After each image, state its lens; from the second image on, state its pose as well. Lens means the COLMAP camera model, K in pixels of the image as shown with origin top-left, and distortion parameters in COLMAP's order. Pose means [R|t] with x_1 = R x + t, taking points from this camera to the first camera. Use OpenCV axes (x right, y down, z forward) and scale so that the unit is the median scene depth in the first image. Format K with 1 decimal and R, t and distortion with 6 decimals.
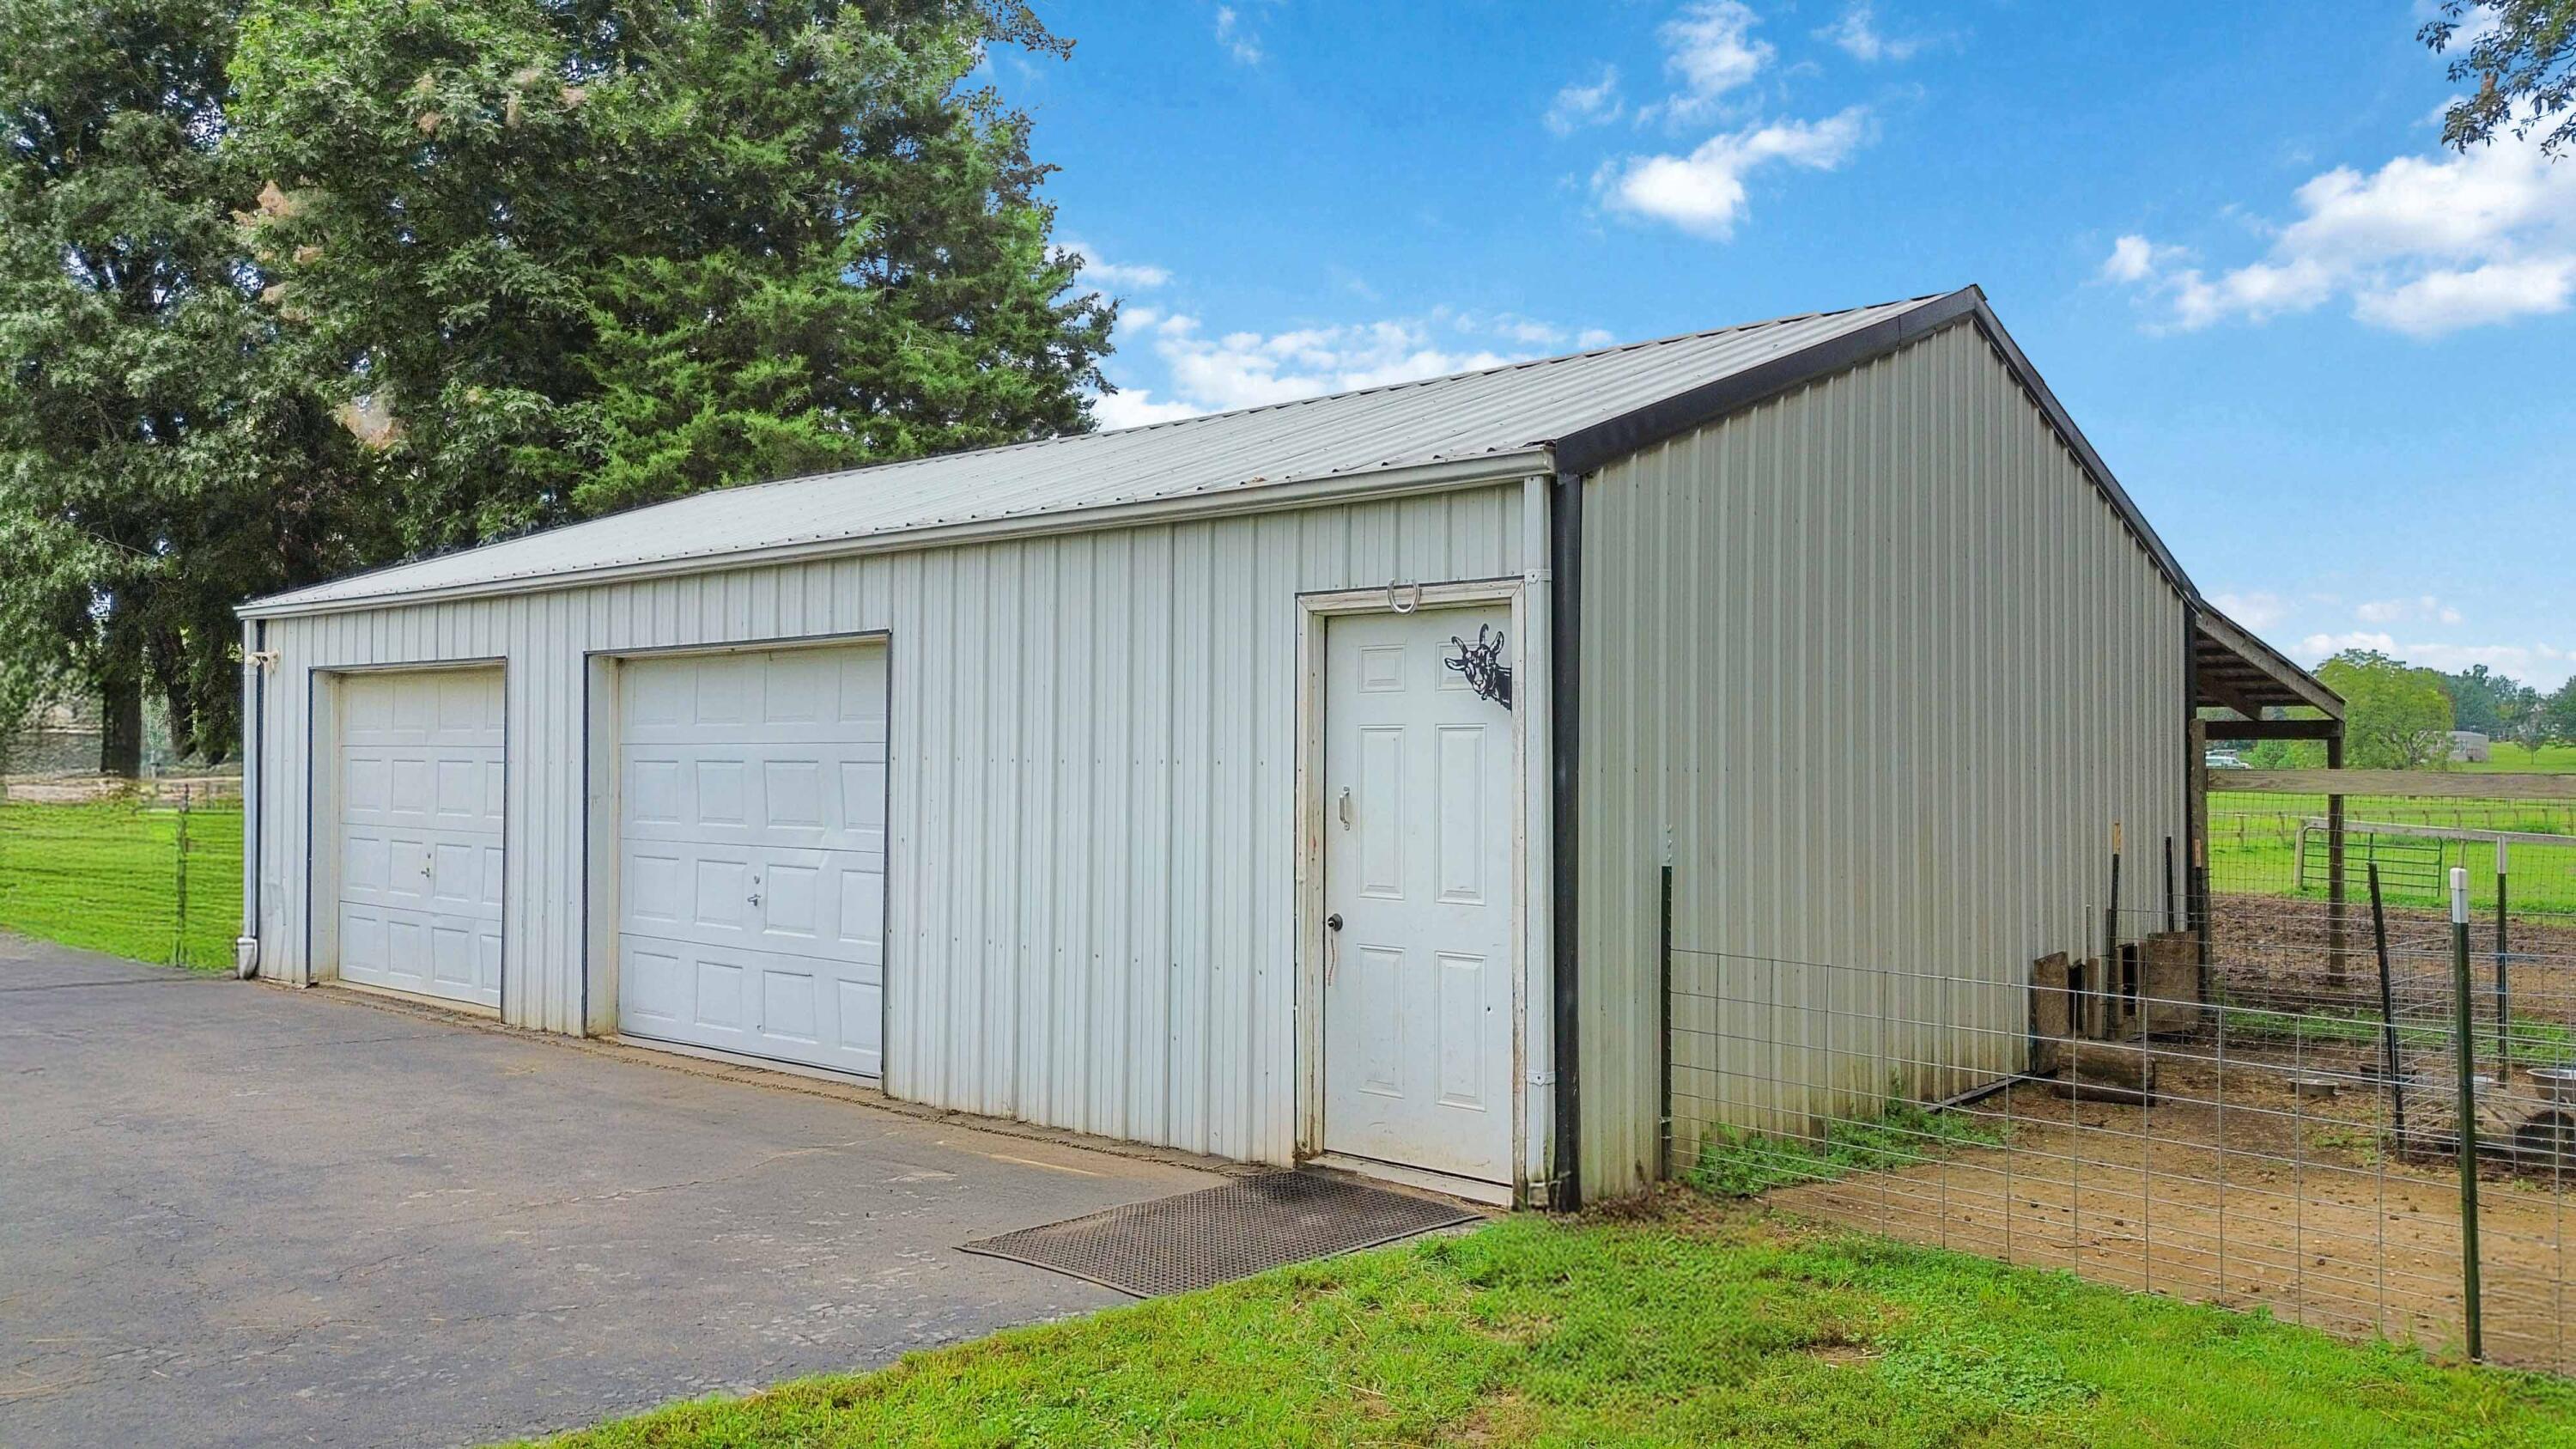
lens RADIAL K [[1888.5, 0, 1294.4], [0, 1888.5, 726.4], [0, 0, 1]] dist [0.010354, 0.004634]
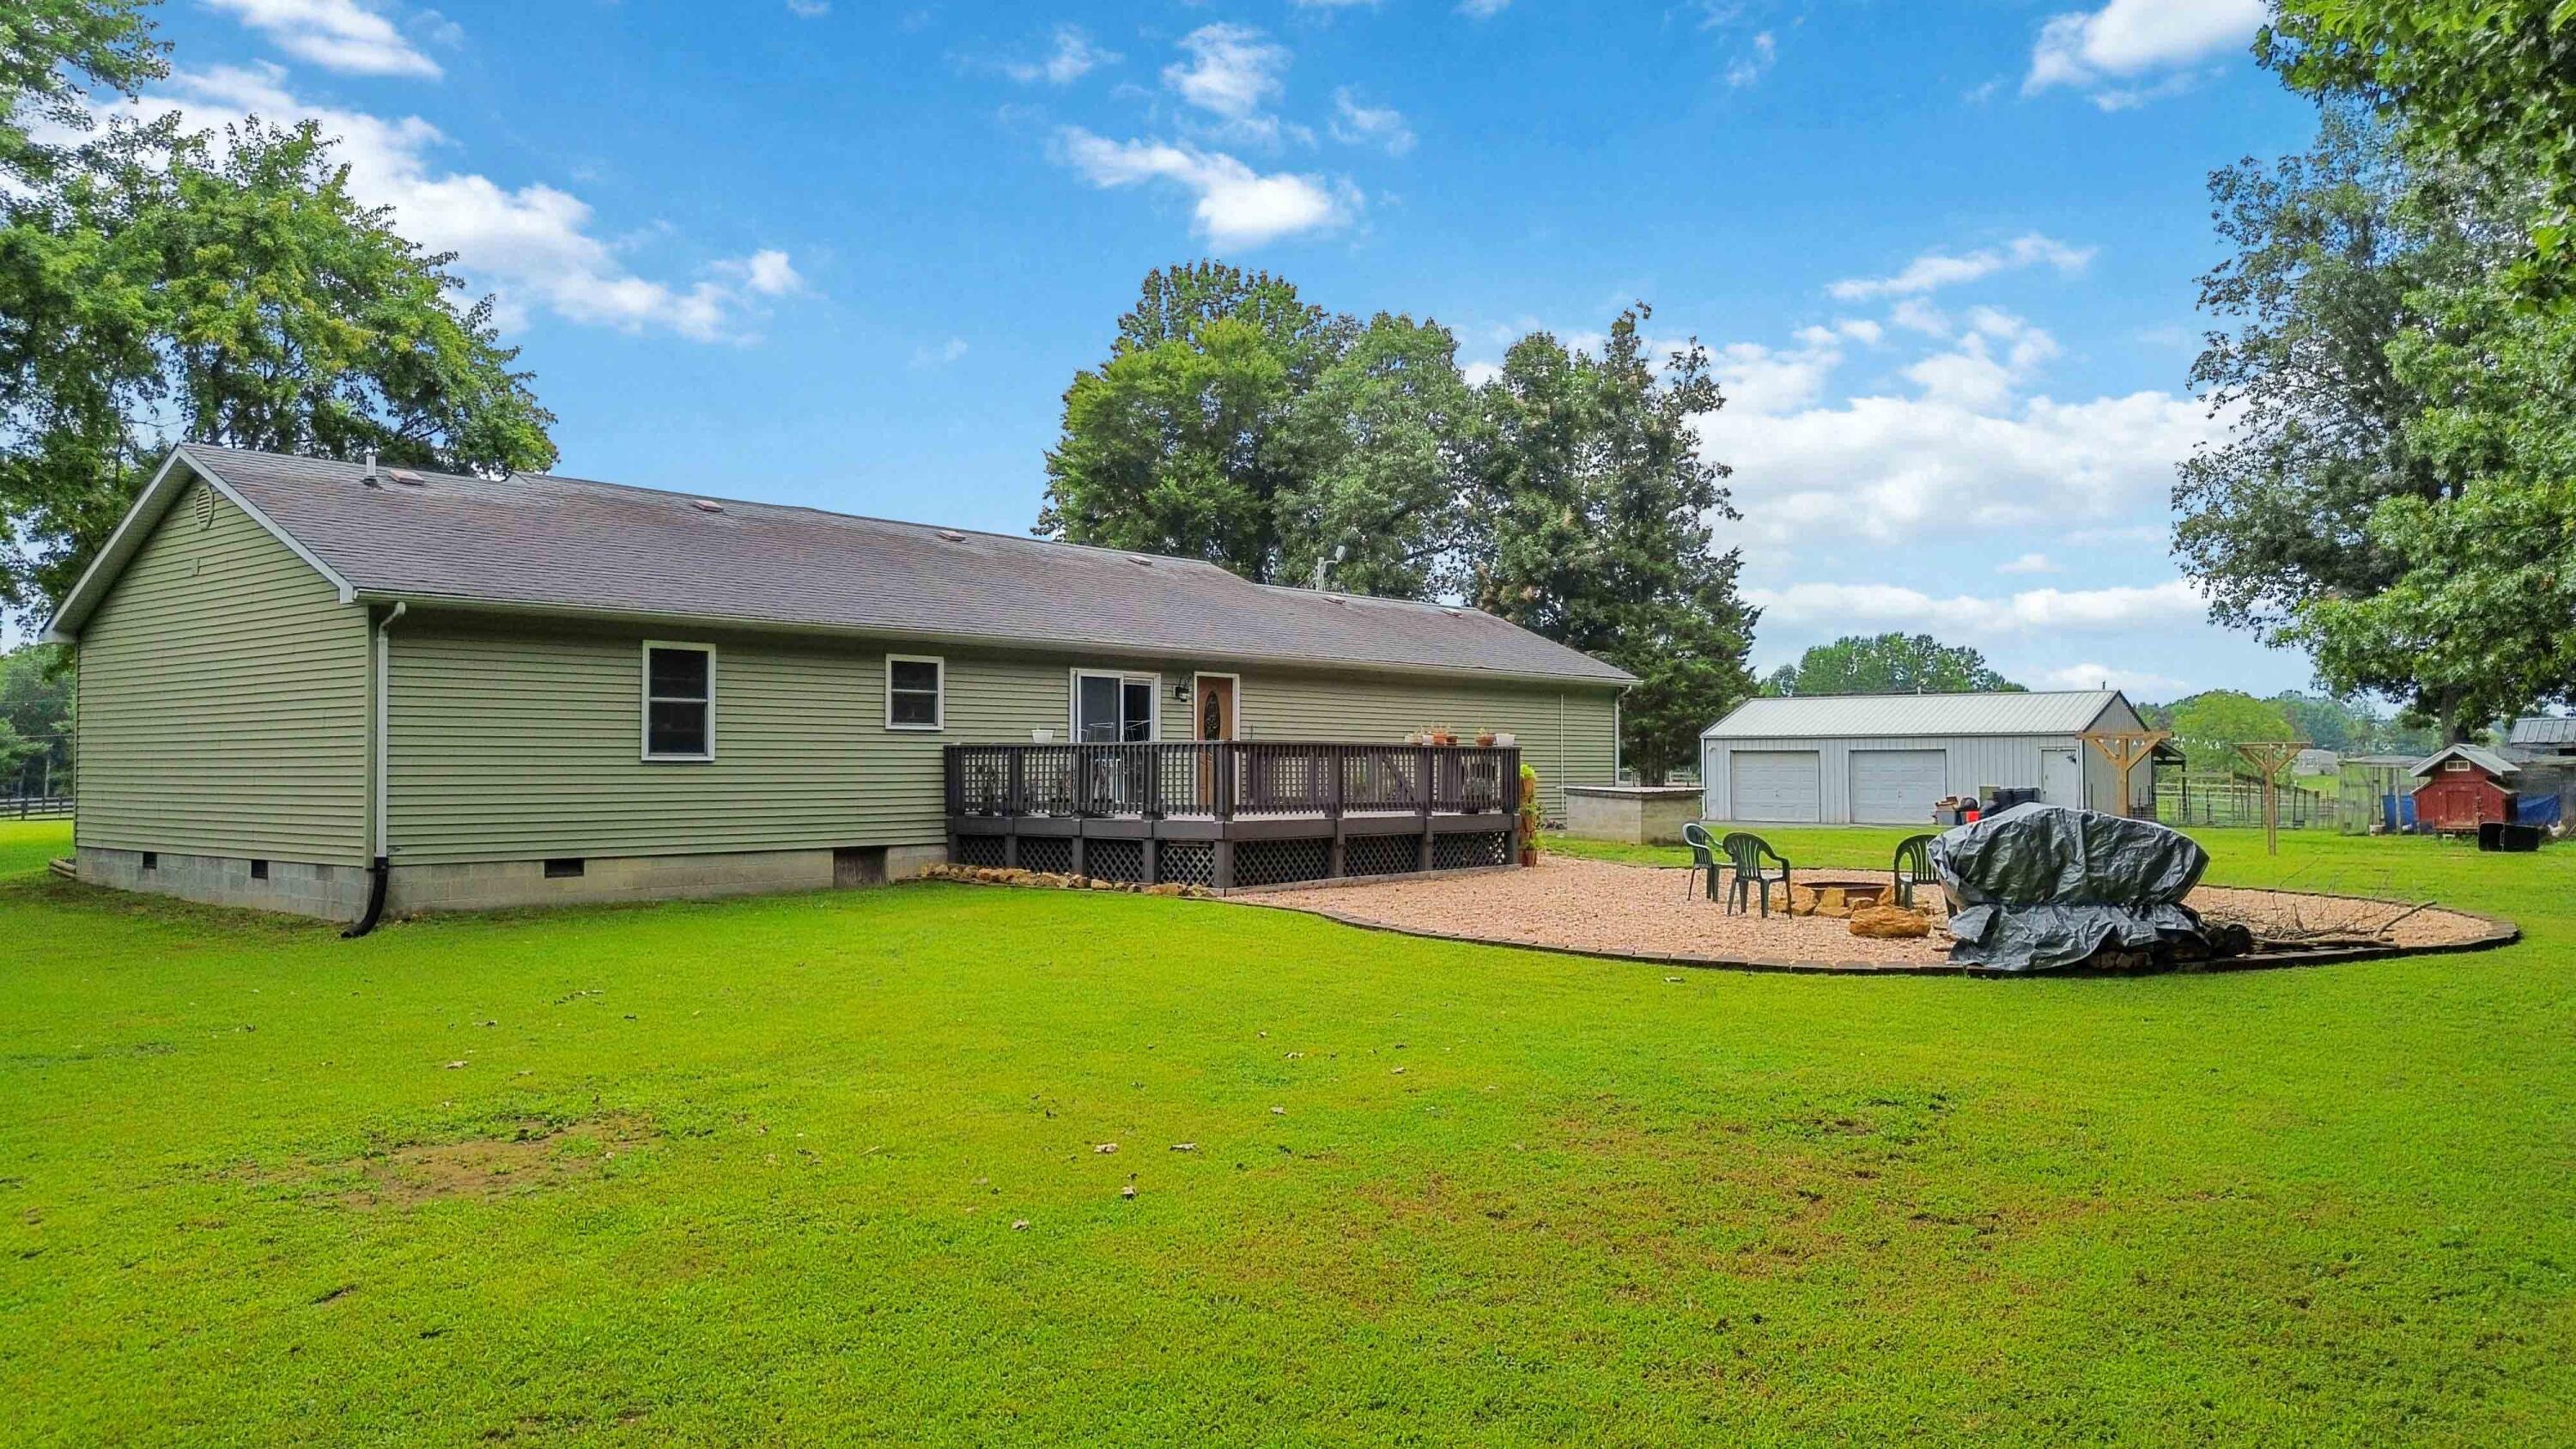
lens RADIAL K [[1888.5, 0, 1304.9], [0, 1888.5, 732.2], [0, 0, 1]] dist [0.010354, 0.004634]
pose [[0.998575, -0.003039, 0.053271, -3.213728], [0.003428, 0.999968, -0.007215, -0.085091], [-0.053247, 0.007387, 0.998554, -6.134115]]
